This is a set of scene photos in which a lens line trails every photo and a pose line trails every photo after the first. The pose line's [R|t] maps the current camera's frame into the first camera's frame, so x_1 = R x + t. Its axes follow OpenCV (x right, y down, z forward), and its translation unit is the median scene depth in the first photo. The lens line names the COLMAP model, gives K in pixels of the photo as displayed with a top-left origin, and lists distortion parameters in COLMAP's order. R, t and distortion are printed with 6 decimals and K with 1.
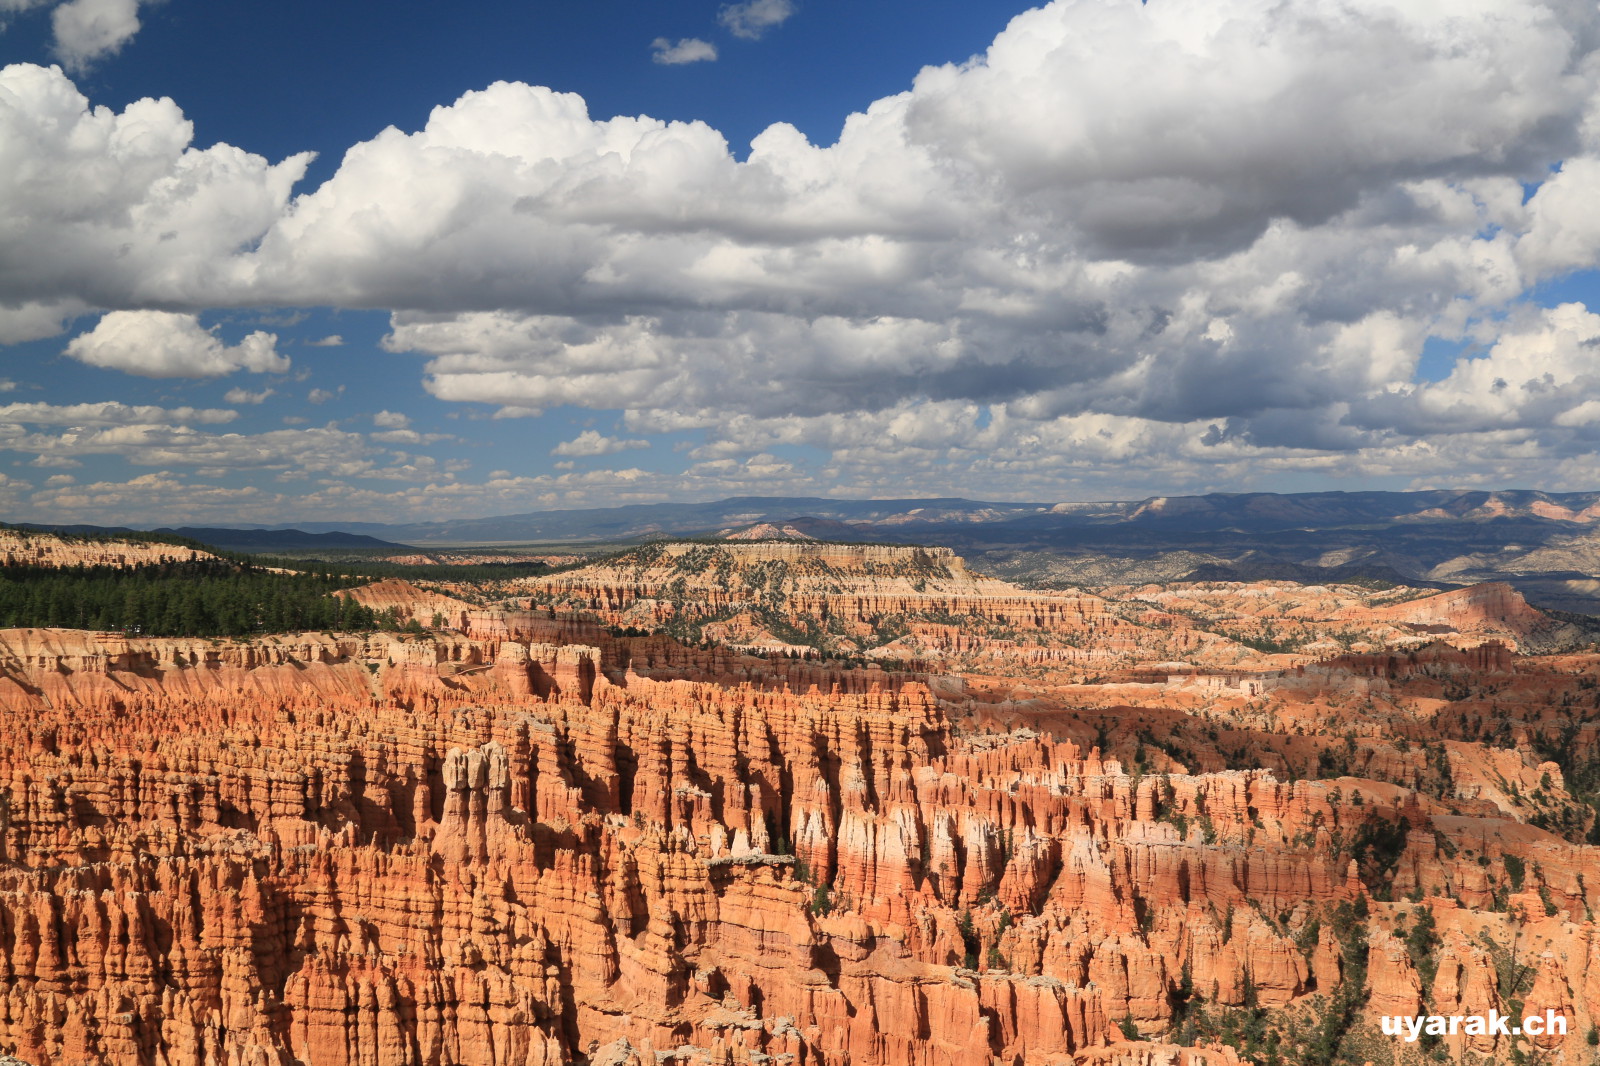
lens RADIAL K [[1765.8, 0, 800.4], [0, 1765.8, 558.6], [0, 0, 1]] dist [-0.129595, 0.161978]
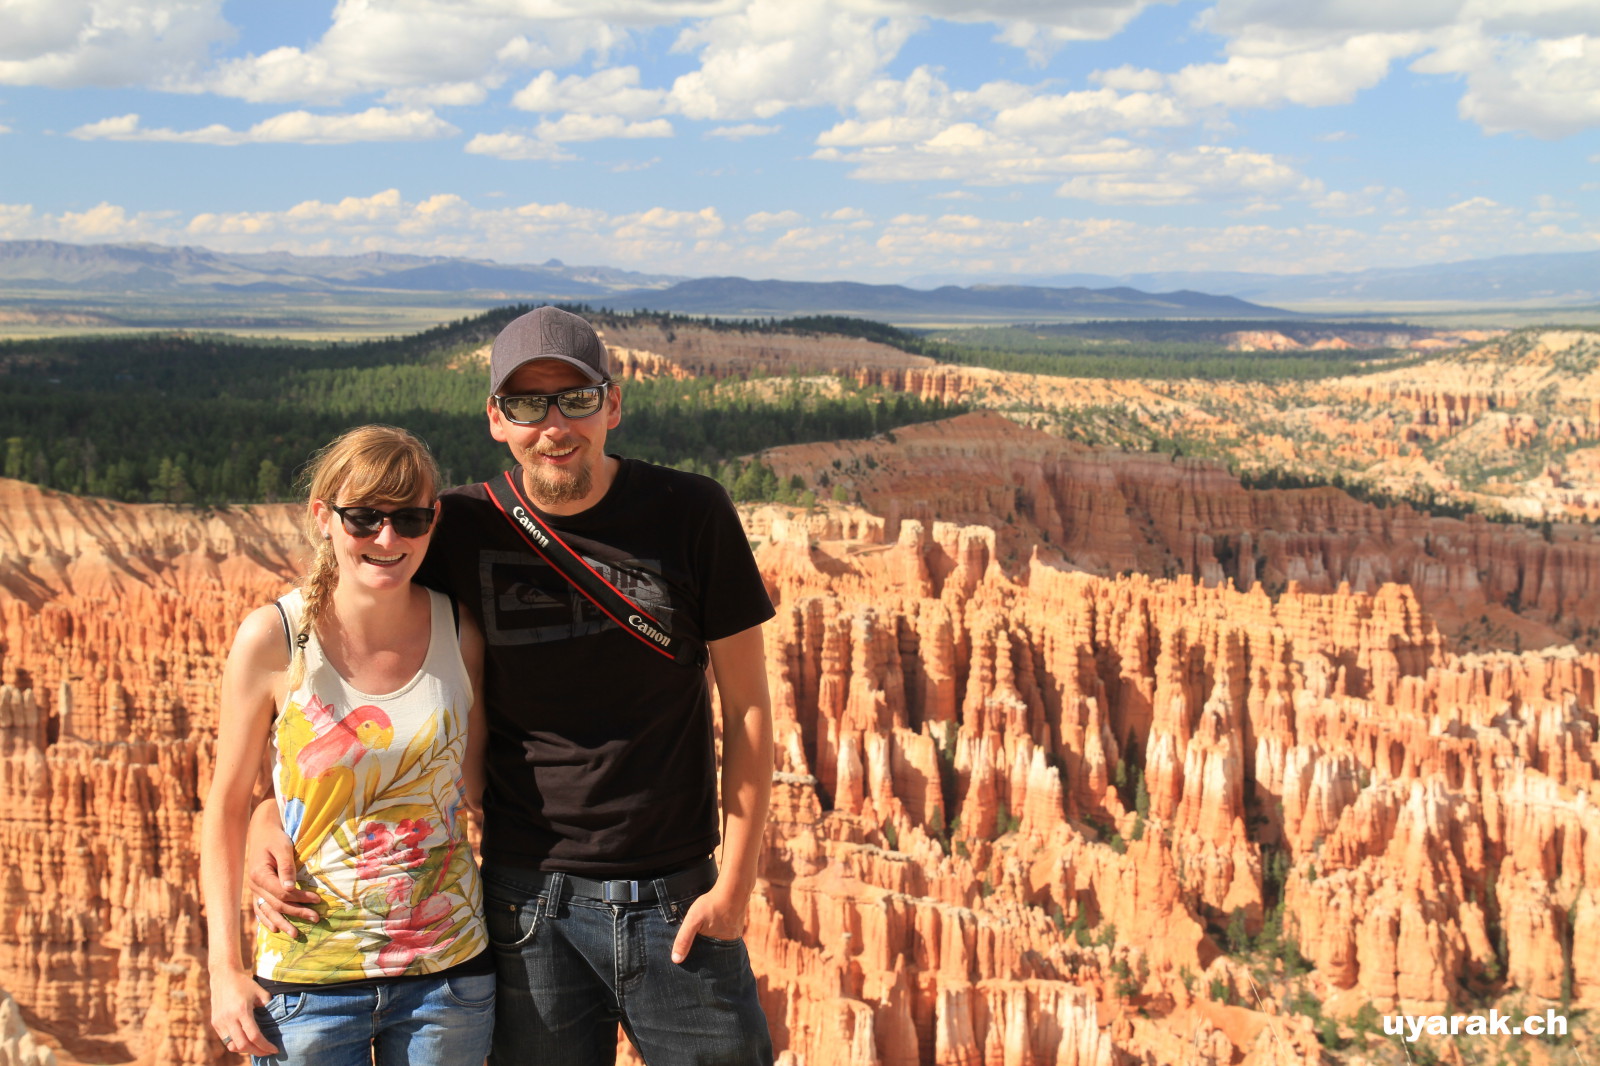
lens RADIAL K [[2603.1, 0, 800.0], [0, 2603.1, 533.0], [0, 0, 1]] dist [-0.010487, 0.162564]
pose [[0.905663, 0.039582, -0.422147, 0.374081], [-0.003449, 0.996288, 0.086017, -0.065374], [0.423984, -0.076446, 0.902437, -0.238085]]
